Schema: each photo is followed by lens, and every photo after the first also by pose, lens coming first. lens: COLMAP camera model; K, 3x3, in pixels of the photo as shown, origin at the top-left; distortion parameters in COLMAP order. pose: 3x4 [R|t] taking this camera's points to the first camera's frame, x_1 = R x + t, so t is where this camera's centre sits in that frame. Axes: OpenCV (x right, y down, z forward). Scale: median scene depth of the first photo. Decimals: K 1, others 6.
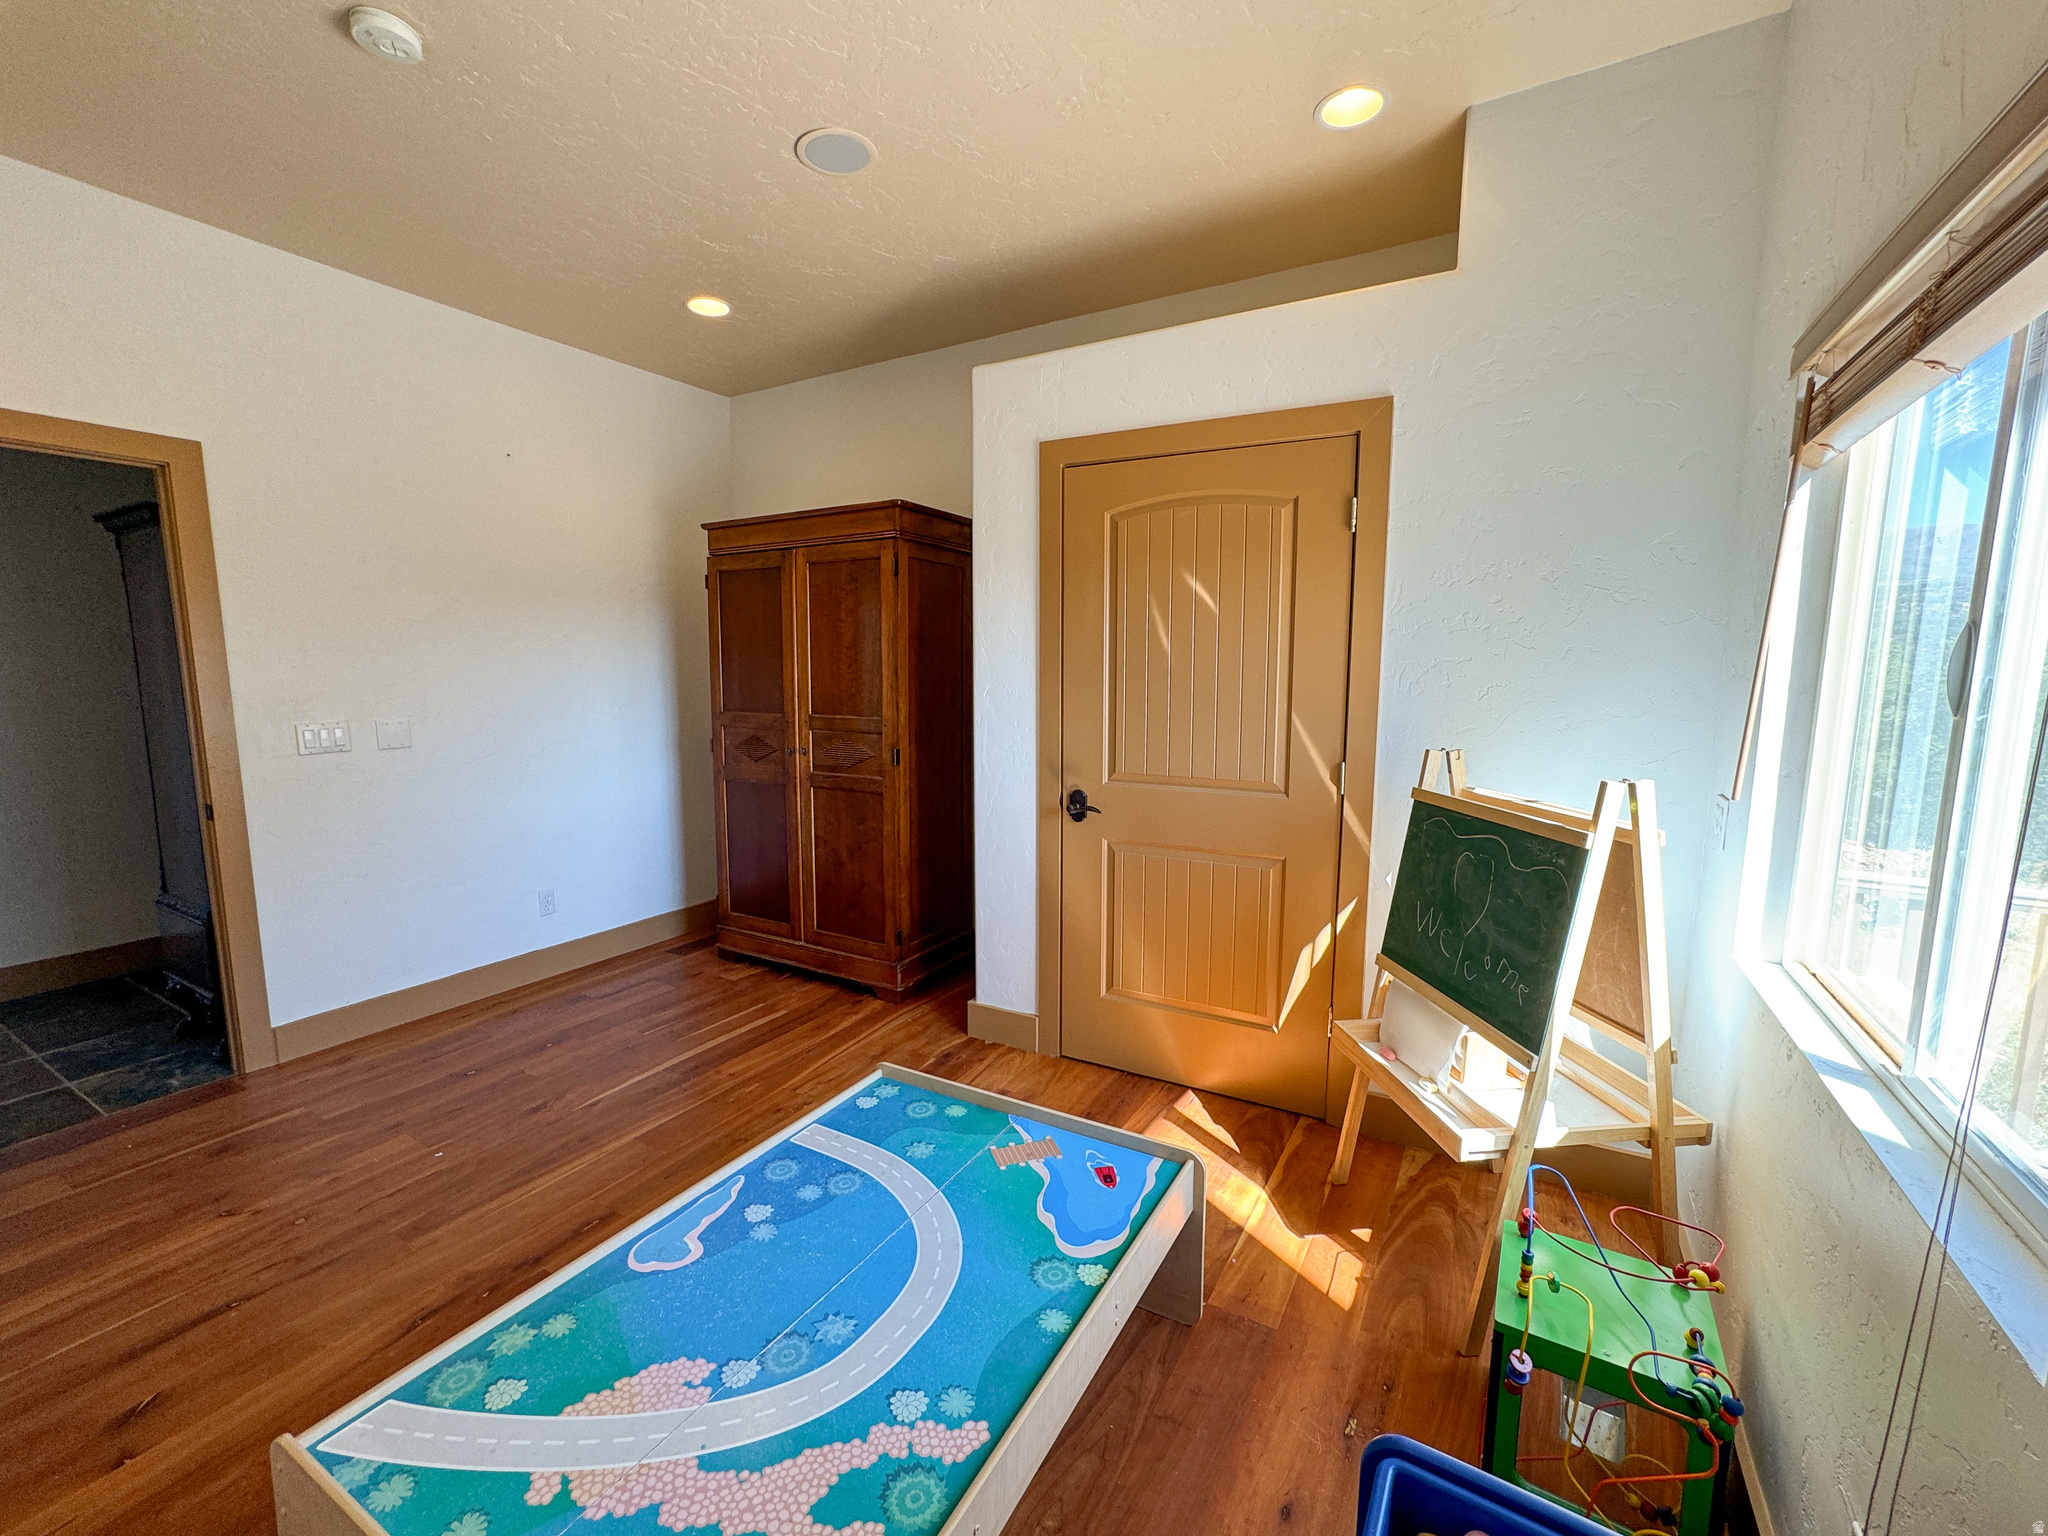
lens RADIAL K [[850.0, 0, 1024.0], [0, 850.0, 768.0], [0, 0, 1]] dist [-0.002593, -0.000327]
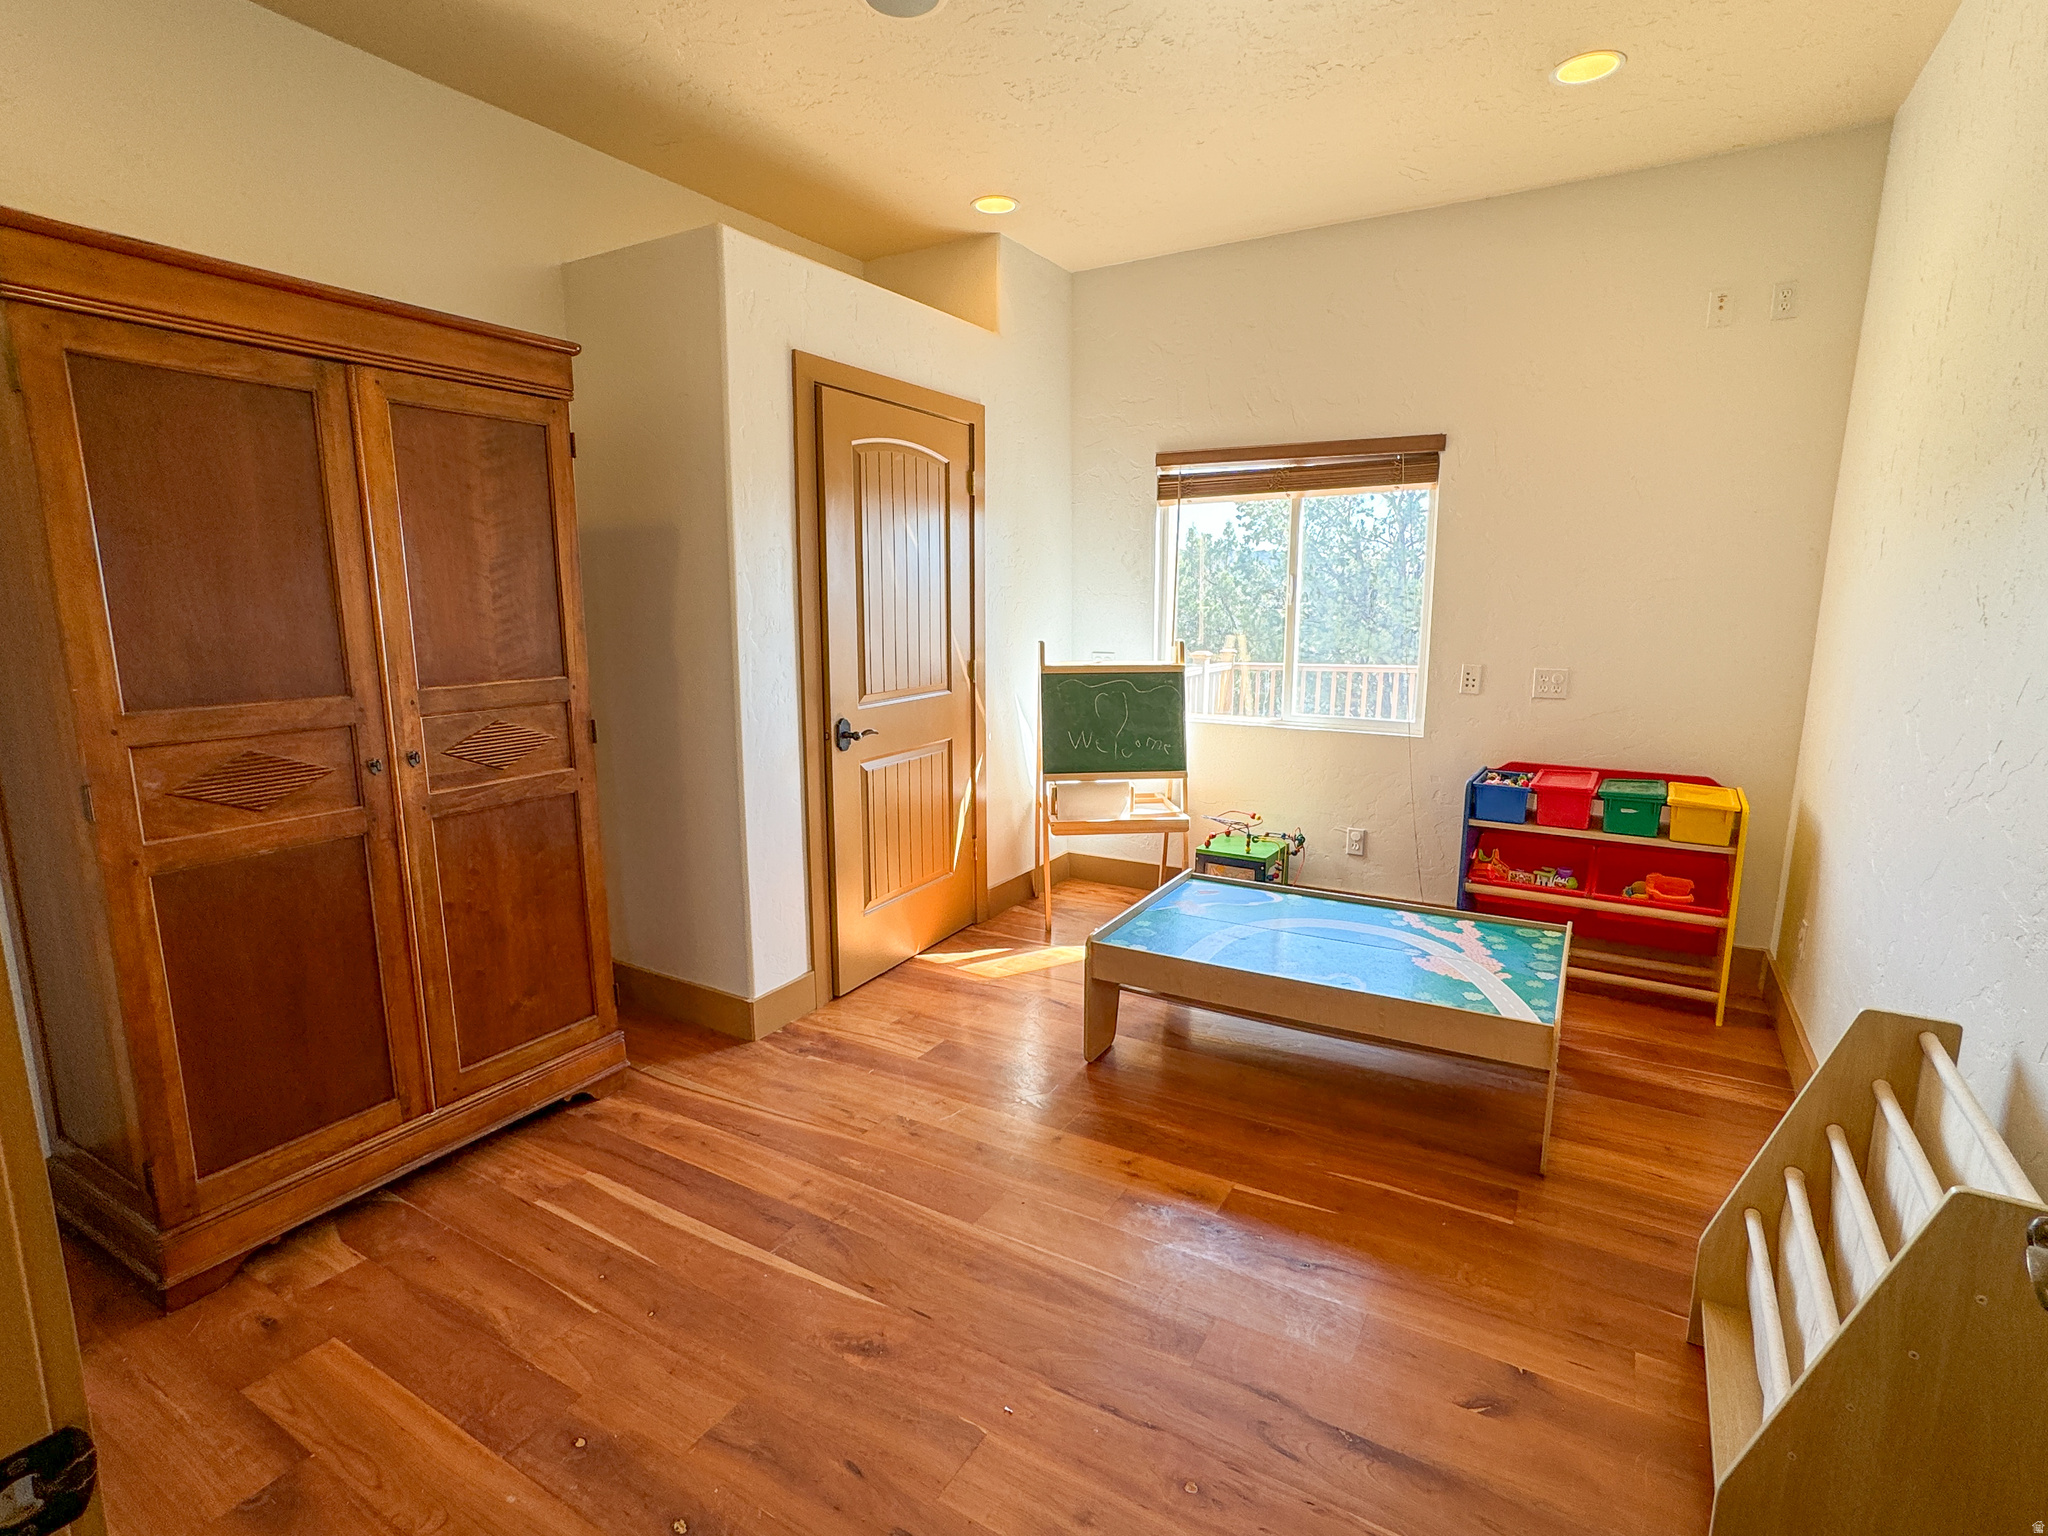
lens RADIAL K [[1008.4, 0, 1023.7], [0, 1008.4, 756.7], [0, 0, 1]] dist [-0.001219, 0.000377]
pose [[0.019307, -0.164607, 0.986170, -1.168064], [0.127619, 0.978692, 0.160860, -0.098170], [-0.991635, 0.122748, 0.039903, 0.789287]]
